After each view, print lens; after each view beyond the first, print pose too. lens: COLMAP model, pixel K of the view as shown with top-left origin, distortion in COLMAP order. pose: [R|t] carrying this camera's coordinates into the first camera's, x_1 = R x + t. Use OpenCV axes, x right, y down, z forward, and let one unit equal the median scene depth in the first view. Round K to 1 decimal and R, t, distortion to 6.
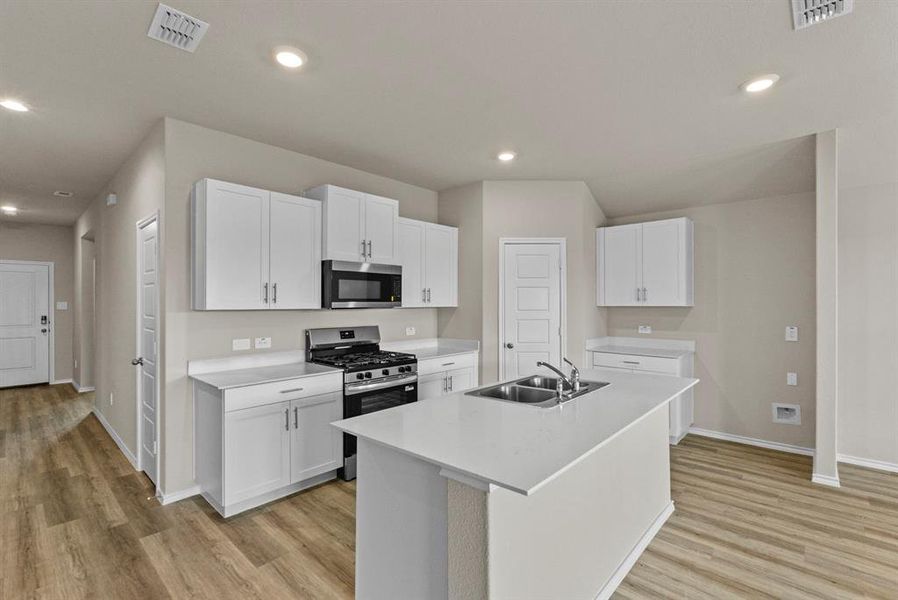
lens RADIAL K [[405.6, 0, 454.1], [0, 405.6, 302.6], [0, 0, 1]] dist [-0.001071, -0.000060]
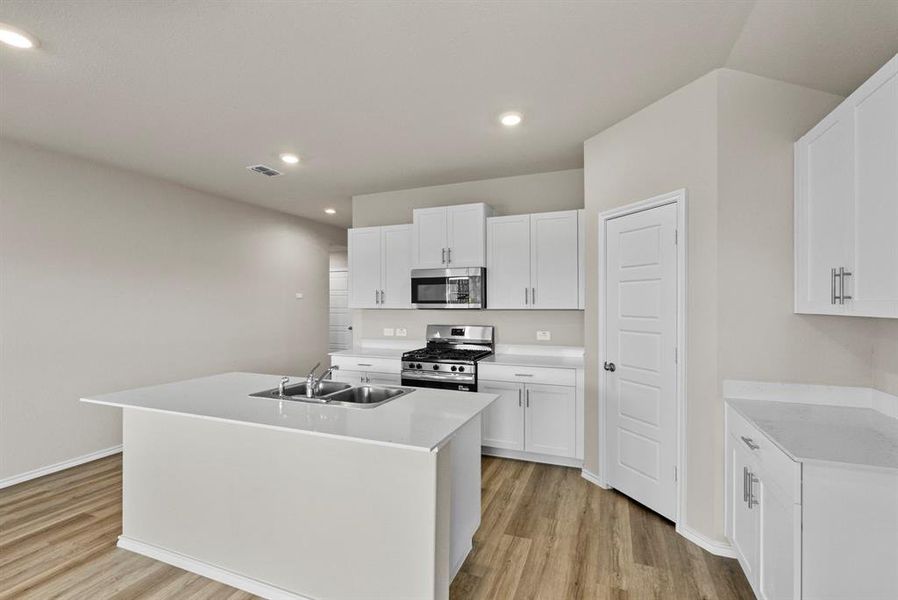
lens RADIAL K [[405.6, 0, 454.1], [0, 405.6, 302.6], [0, 0, 1]] dist [-0.001071, -0.000060]
pose [[0.353697, 0.001685, -0.935358, 0.827254], [0.000401, 0.999998, 0.001953, -0.005805], [0.935360, -0.001065, 0.353696, 0.615174]]
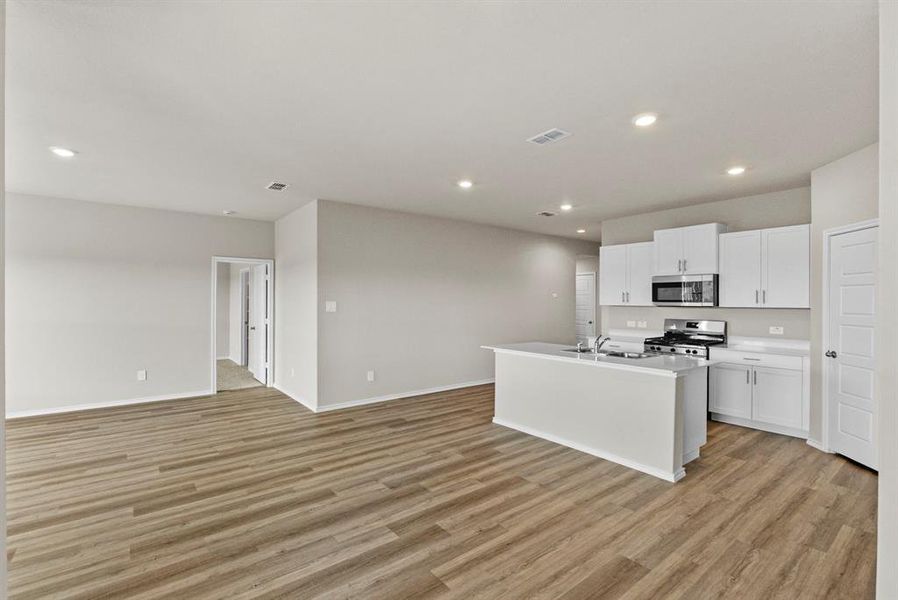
lens RADIAL K [[411.0, 0, 453.5], [0, 411.0, 300.9], [0, 0, 1]] dist [-0.001848, -0.000113]
pose [[-0.164558, 0.002373, -0.986365, 1.350518], [-0.005829, 0.999977, 0.003378, -0.006159], [0.986350, 0.006305, -0.164541, 0.428474]]
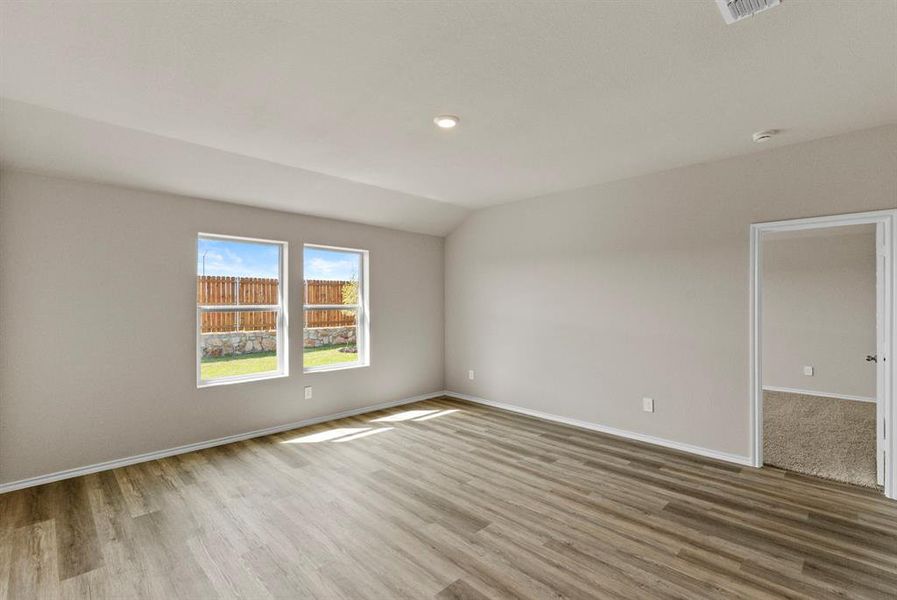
lens RADIAL K [[410.5, 0, 453.0], [0, 410.5, 300.9], [0, 0, 1]] dist [-0.001848, -0.000113]
pose [[-0.998787, 0.002712, 0.049171, 0.511056], [0.002702, 0.999996, -0.000269, 0.001061], [-0.049171, -0.000135, -0.998790, 0.169366]]
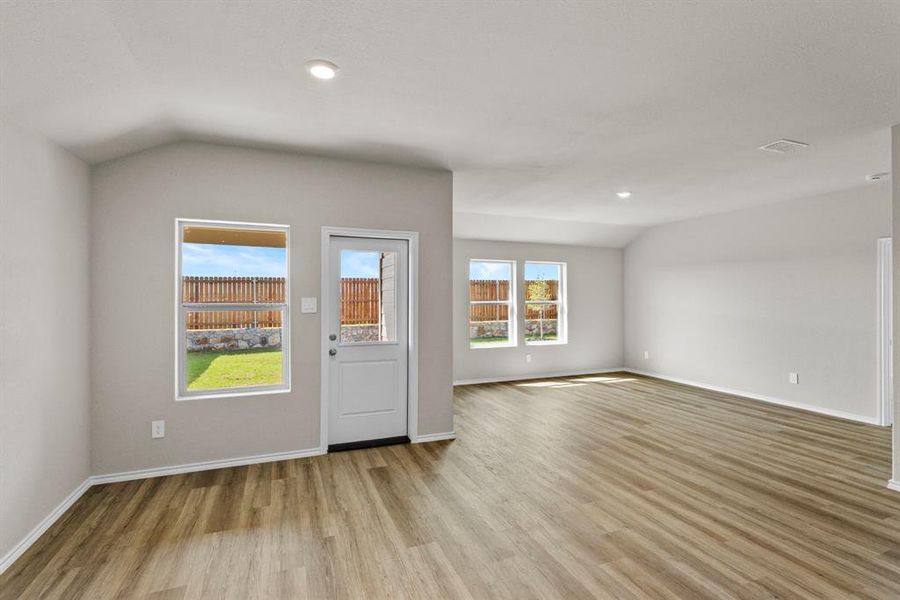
lens RADIAL K [[425.4, 0, 450.0], [0, 425.4, 300.0], [0, 0, 1]] dist [-0.004138, -0.000689]
pose [[-0.896037, 0.002651, 0.443971, 0.457868], [0.005301, 0.999975, 0.004729, -0.003774], [-0.443948, 0.006591, -0.896028, 0.892836]]
